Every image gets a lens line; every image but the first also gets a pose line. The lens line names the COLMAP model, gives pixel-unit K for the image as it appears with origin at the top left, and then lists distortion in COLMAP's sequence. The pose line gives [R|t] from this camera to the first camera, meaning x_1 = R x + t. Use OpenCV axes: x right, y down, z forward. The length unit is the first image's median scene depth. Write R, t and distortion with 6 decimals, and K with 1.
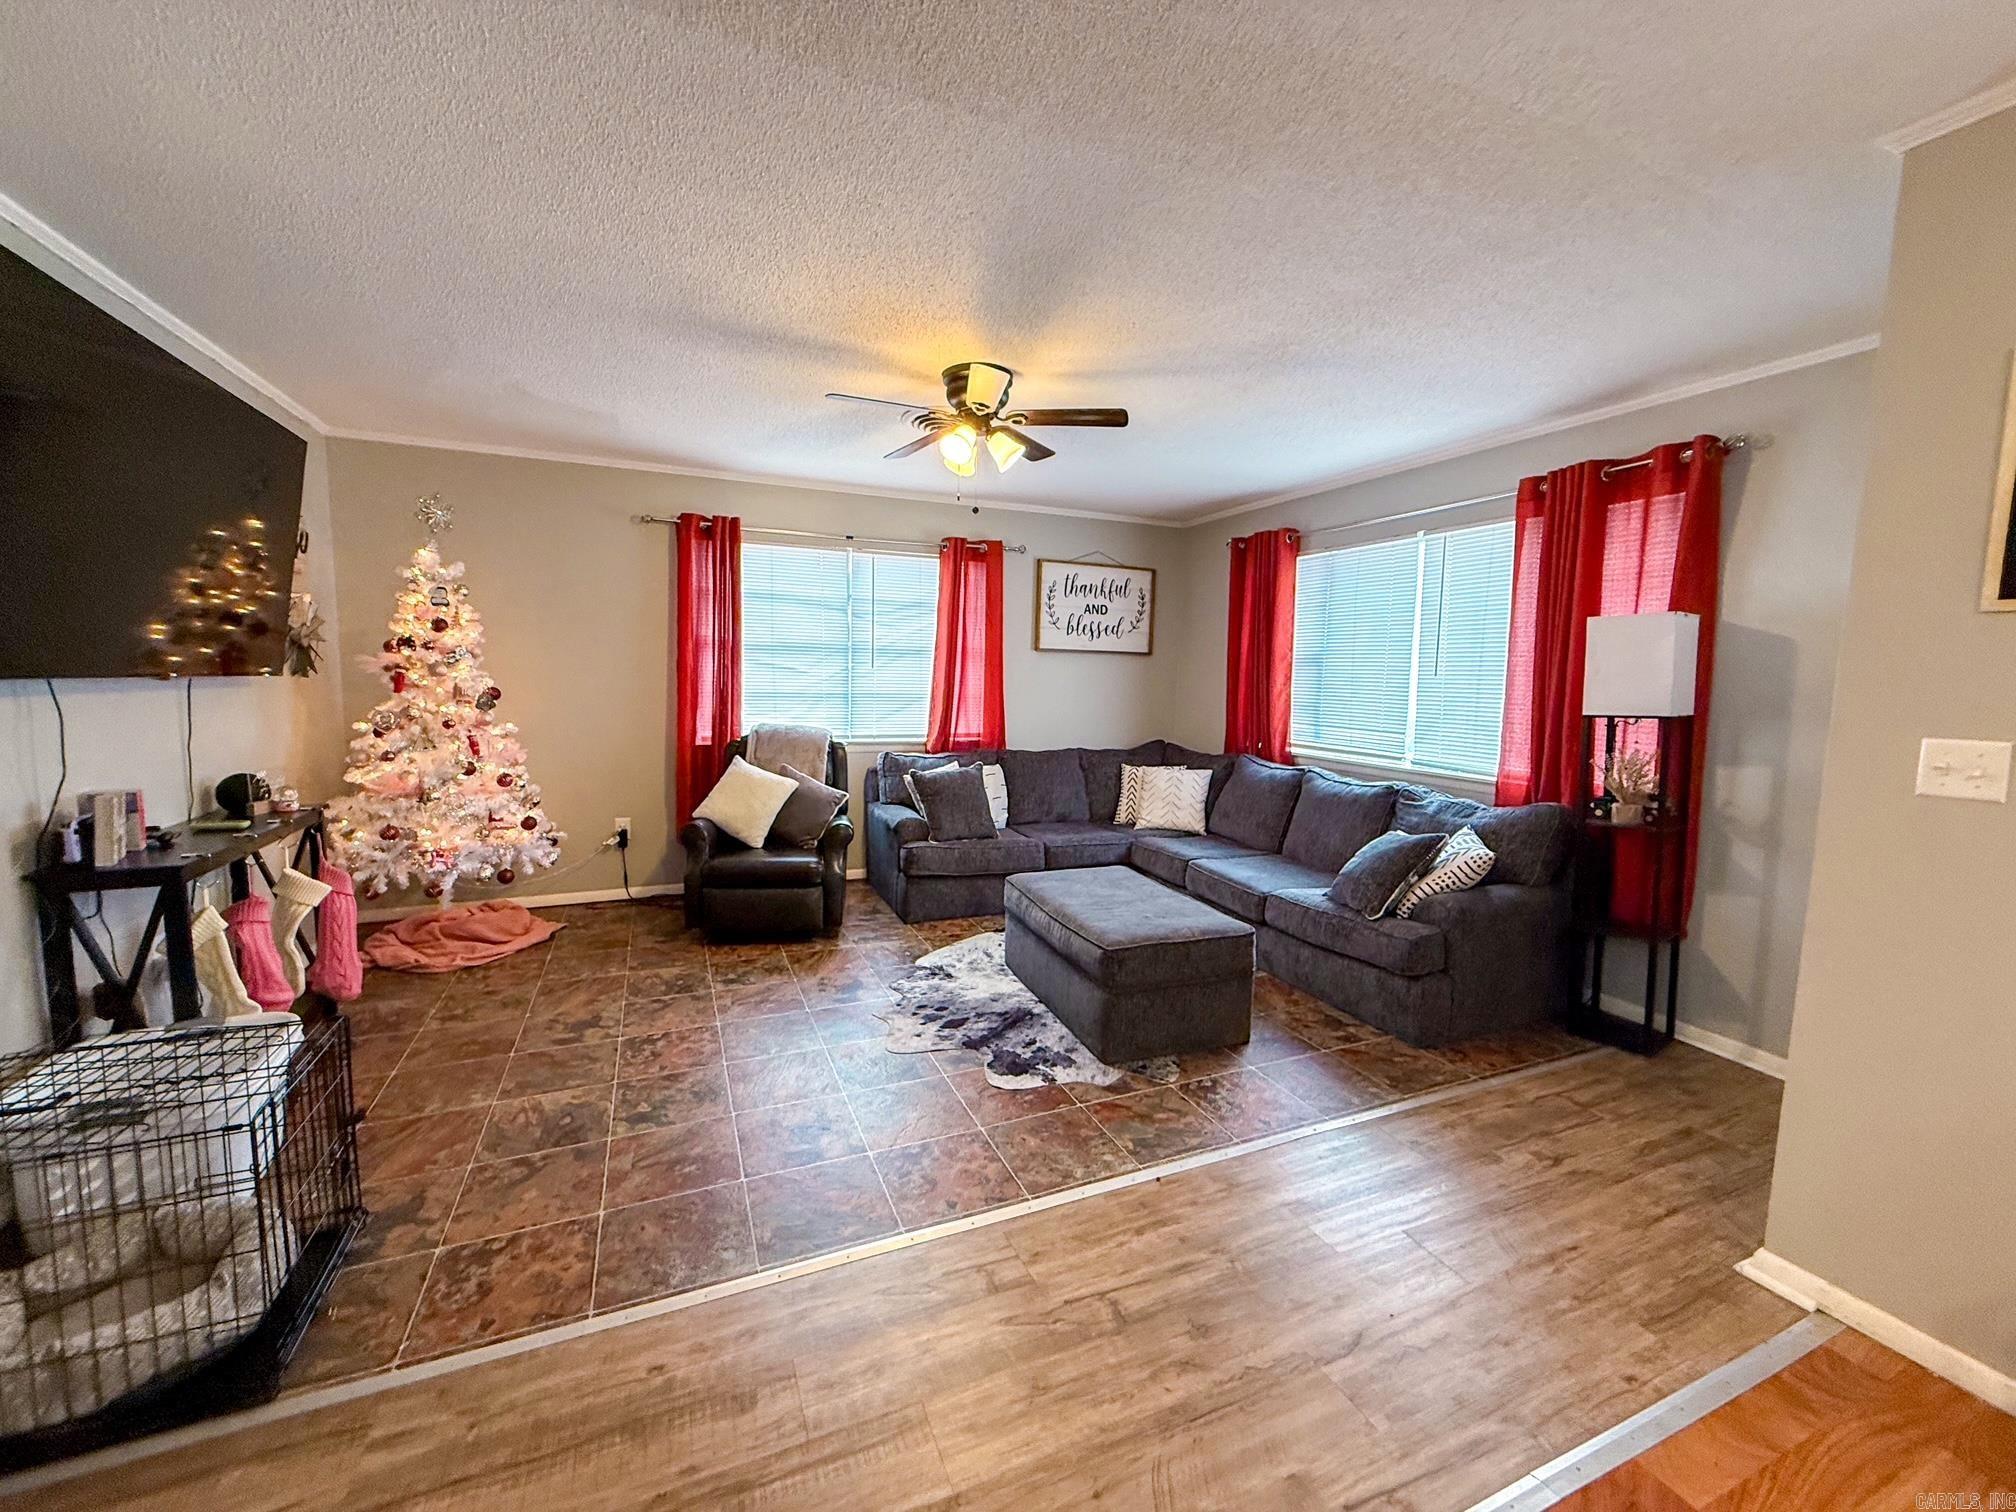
lens RADIAL K [[797.3, 0, 1008.0], [0, 797.3, 756.0], [0, 0, 1]] dist [0.001576, -0.000039]
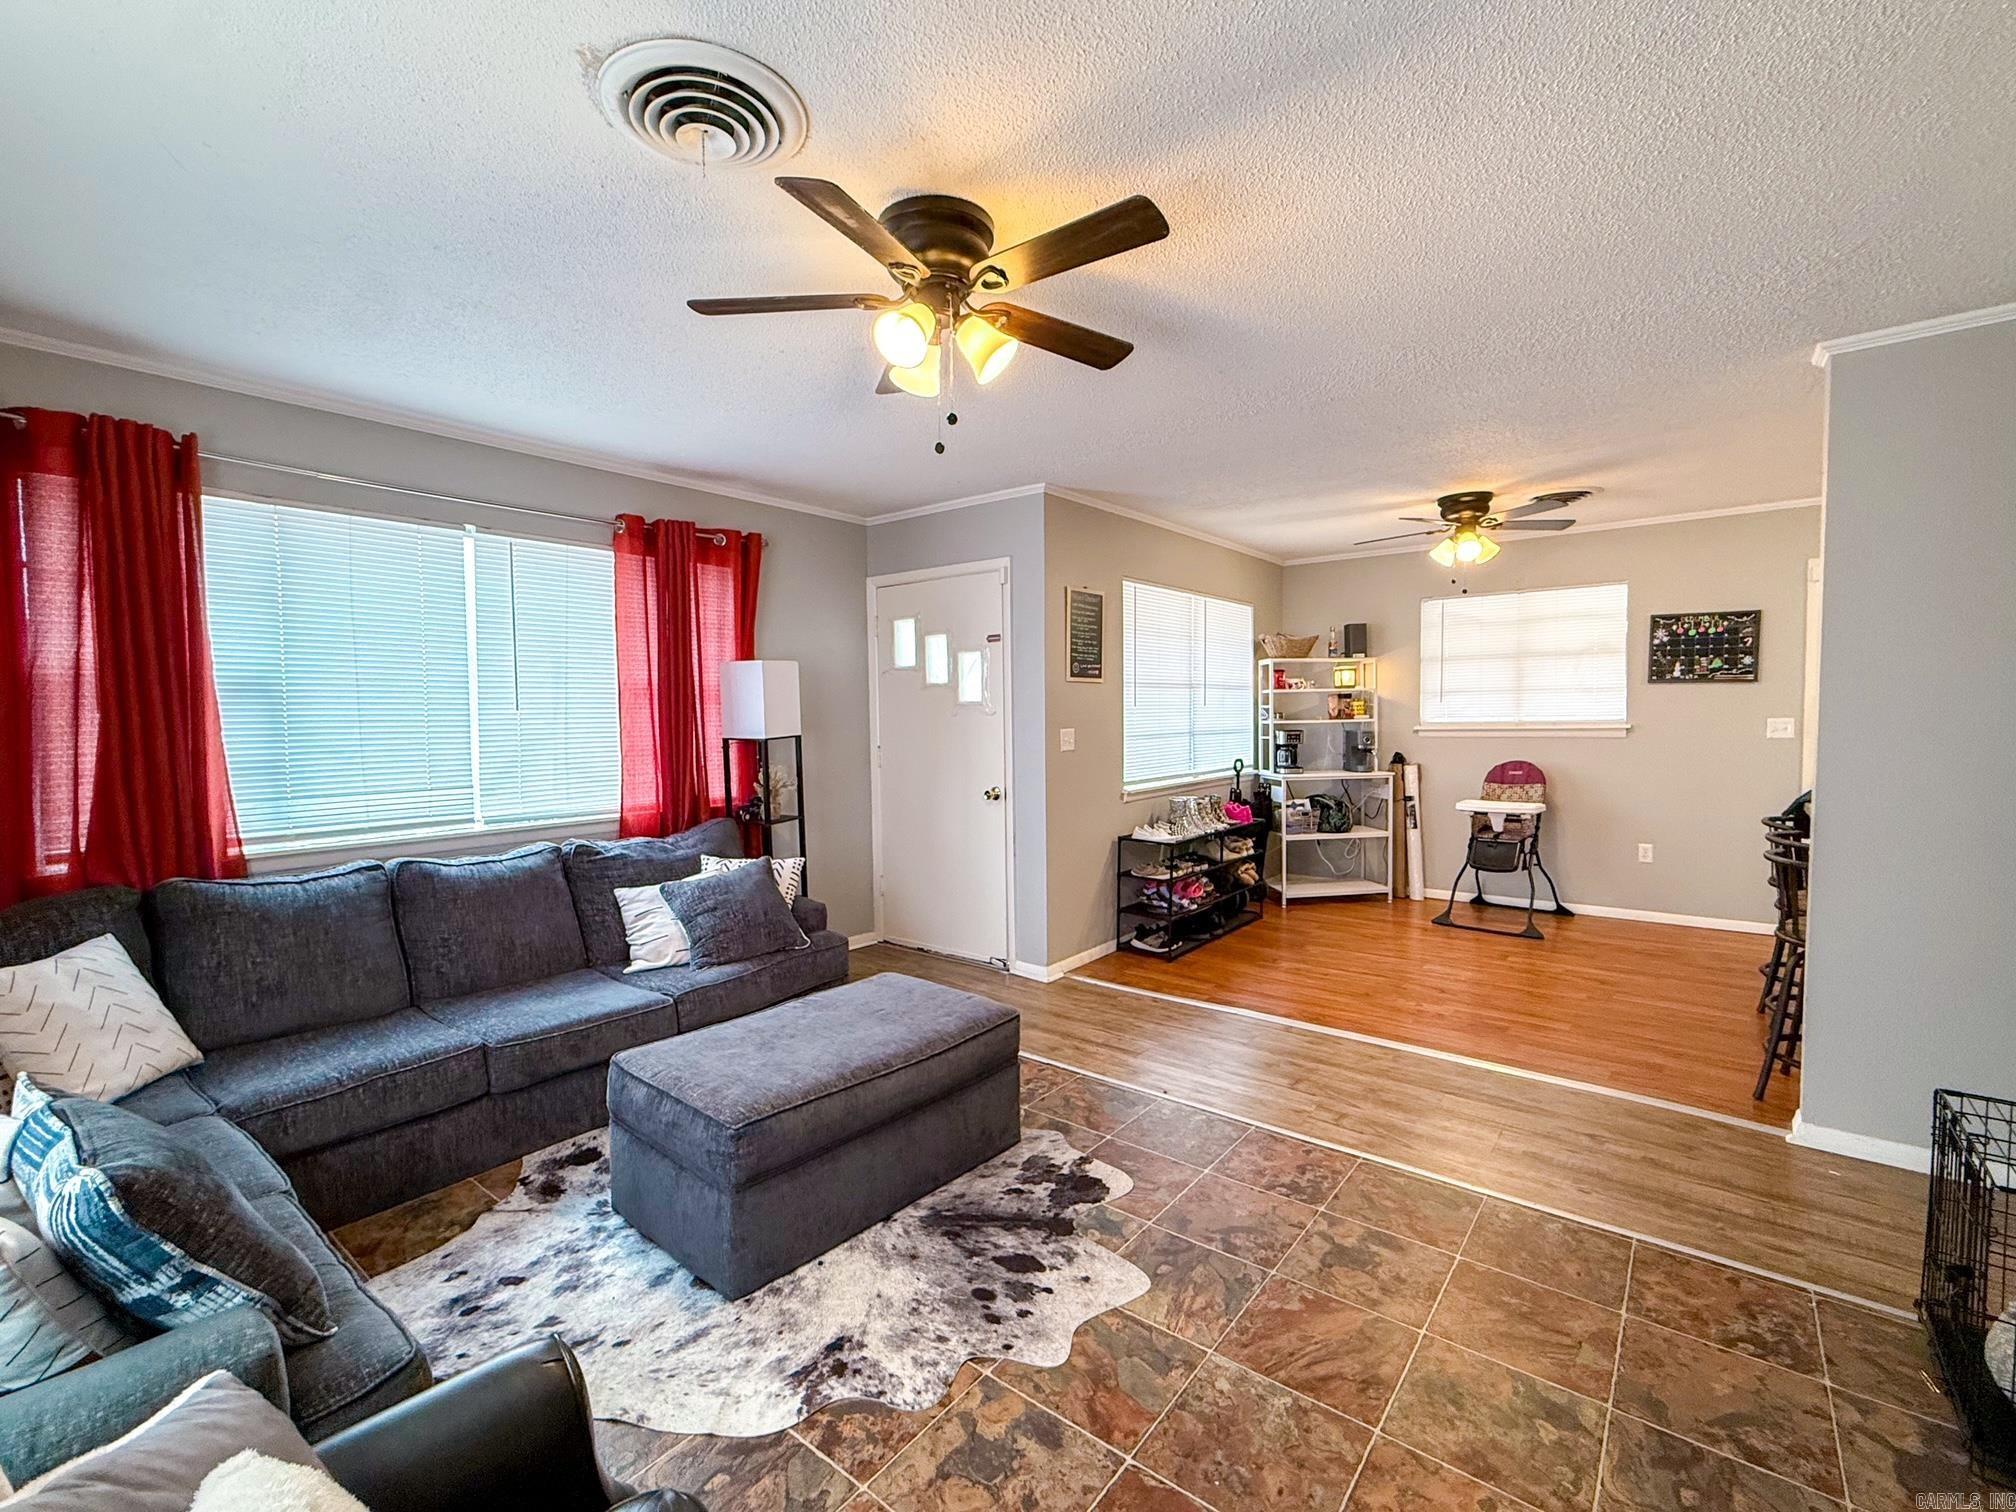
lens RADIAL K [[890.3, 0, 1008.0], [0, 890.3, 756.0], [0, 0, 1]] dist [-0.001213, -0.000191]
pose [[-0.472843, -0.059414, 0.879141, -0.651436], [0.093722, 0.988673, 0.117224, -0.145376], [-0.876148, 0.137823, -0.461919, 1.261919]]
